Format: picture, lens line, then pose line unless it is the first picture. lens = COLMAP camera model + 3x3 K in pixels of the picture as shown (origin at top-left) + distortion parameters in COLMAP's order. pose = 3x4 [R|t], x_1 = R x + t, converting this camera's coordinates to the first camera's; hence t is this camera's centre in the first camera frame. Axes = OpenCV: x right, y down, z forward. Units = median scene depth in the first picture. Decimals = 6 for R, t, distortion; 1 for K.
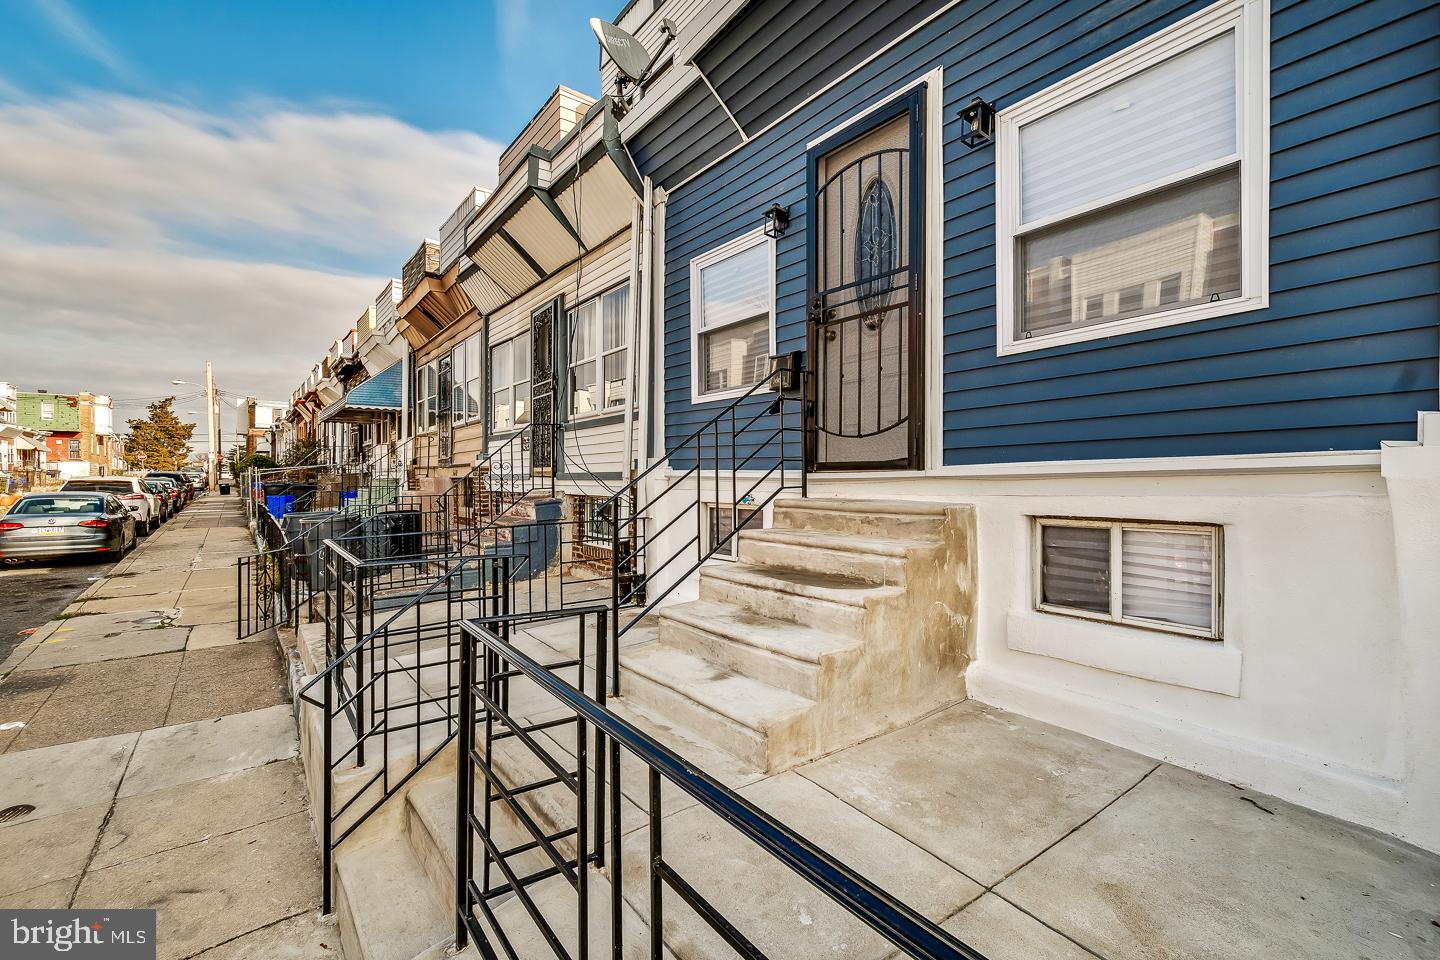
lens RADIAL K [[640.6, 0, 729.6], [0, 640.6, 471.5], [0, 0, 1]] dist [0.008183, -0.000466]
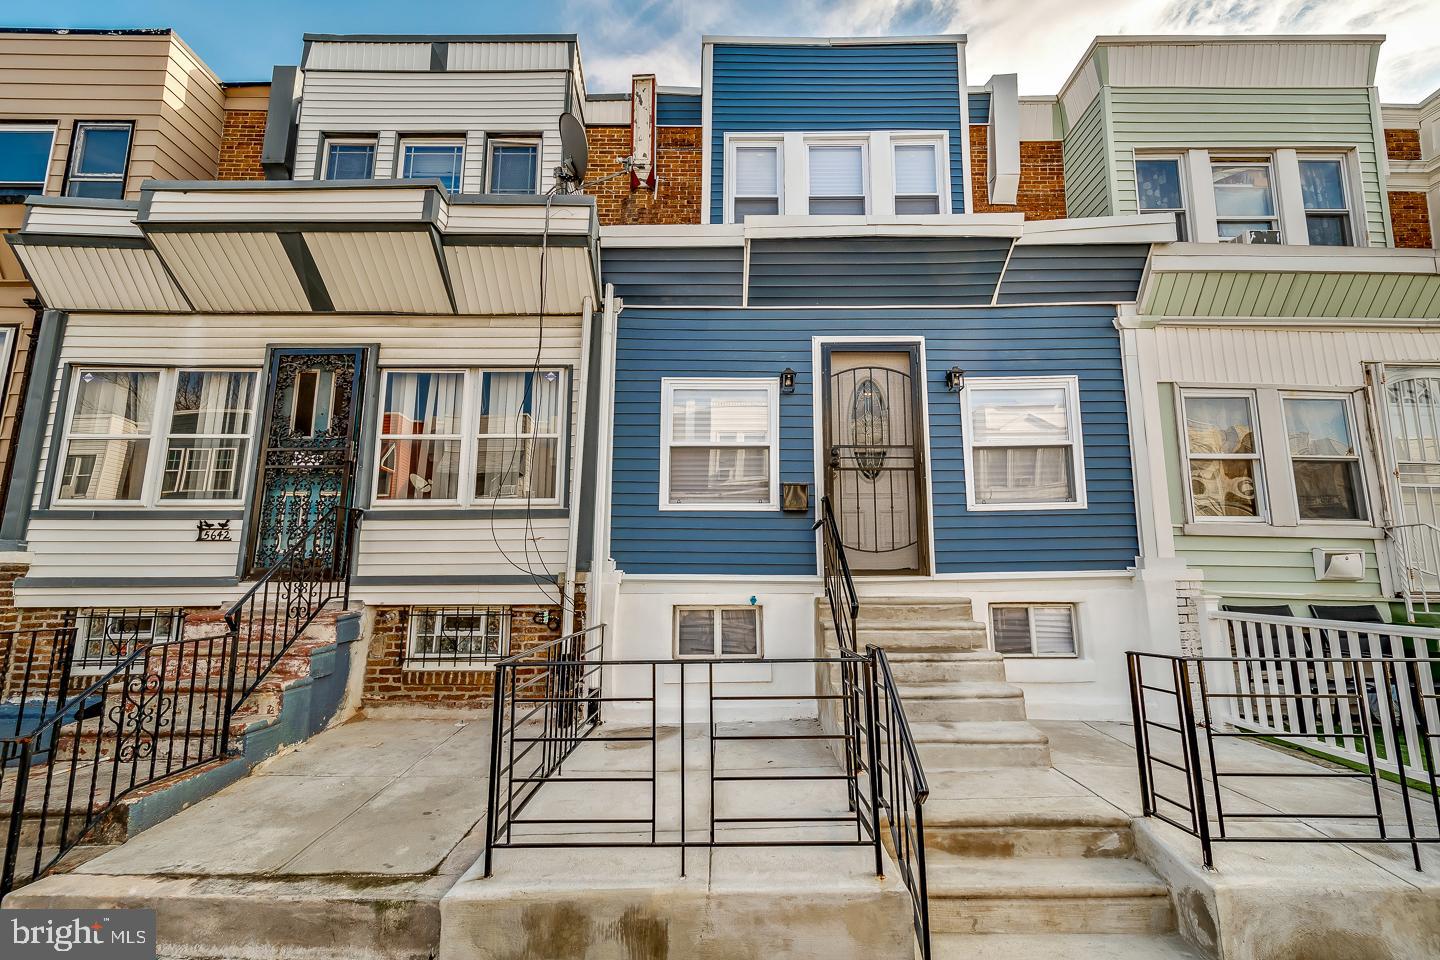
lens RADIAL K [[640.6, 0, 731.0], [0, 640.6, 484.9], [0, 0, 1]] dist [0.008183, -0.000466]
pose [[0.601058, 0.130592, 0.788464, -0.967305], [-0.006037, 0.987273, -0.158918, 0.022058], [-0.799183, 0.090758, 0.594197, 0.335859]]
